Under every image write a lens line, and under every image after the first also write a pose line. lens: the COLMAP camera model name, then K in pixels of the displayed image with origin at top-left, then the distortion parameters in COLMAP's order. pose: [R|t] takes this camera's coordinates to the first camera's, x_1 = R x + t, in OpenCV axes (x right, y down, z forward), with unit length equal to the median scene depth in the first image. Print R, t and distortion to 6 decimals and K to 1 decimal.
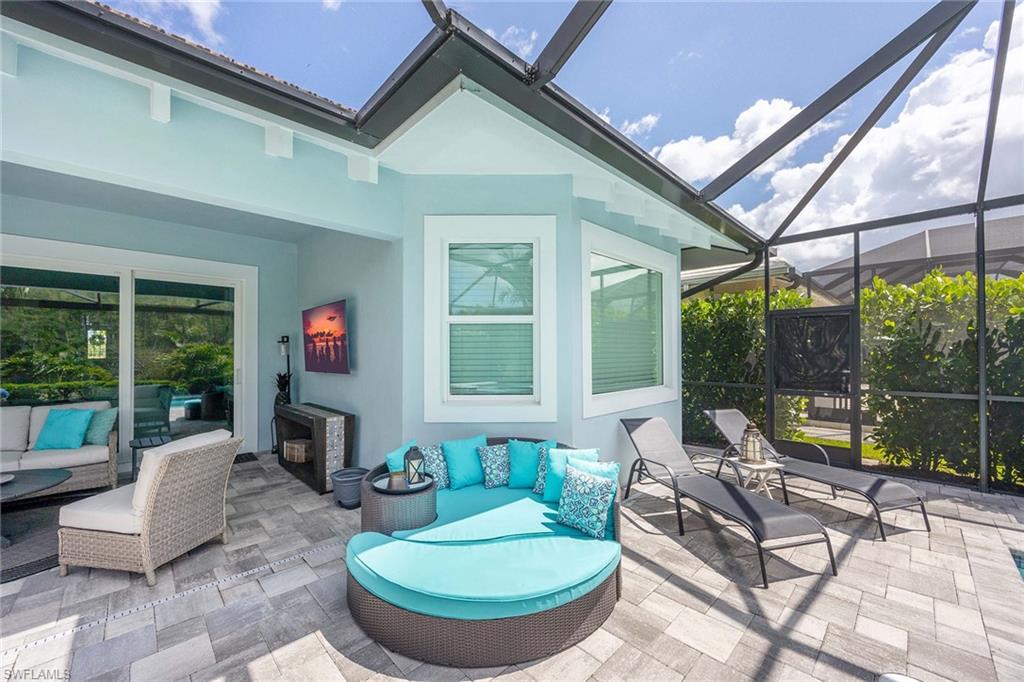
lens RADIAL K [[400.2, 0, 510.1], [0, 400.2, 341.1], [0, 0, 1]] dist [-0.003388, -0.001552]
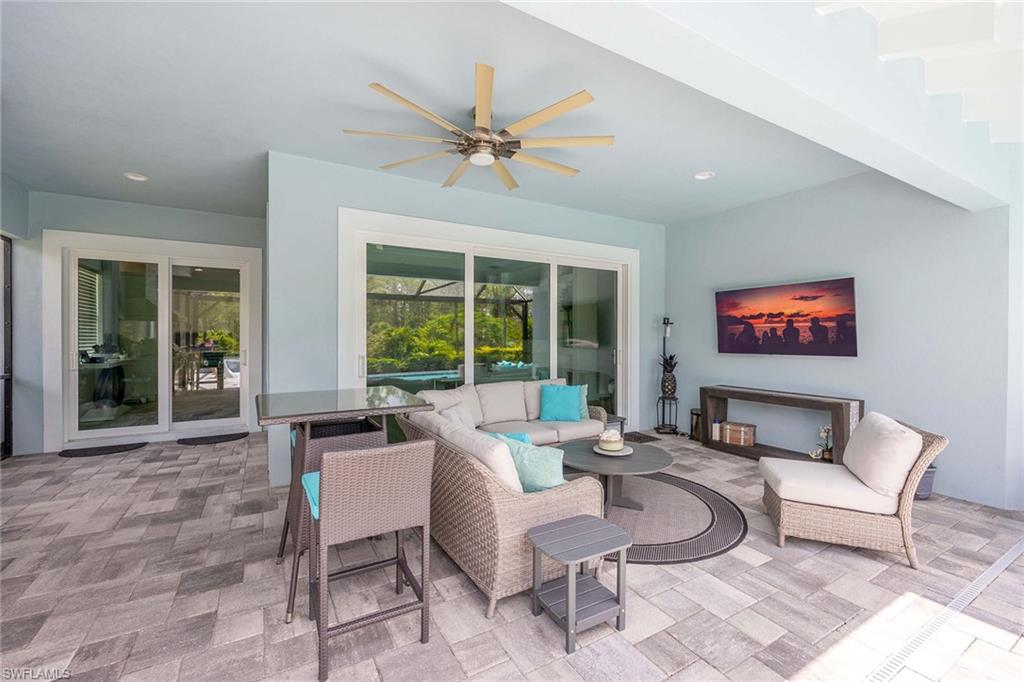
lens RADIAL K [[400.2, 0, 508.4], [0, 400.2, 335.0], [0, 0, 1]] dist [-0.003388, -0.001552]
pose [[0.965305, -0.003527, -0.261102, -0.929043], [0.009302, 0.999739, 0.020887, 0.005744], [0.260960, -0.022592, 0.965085, -0.112872]]
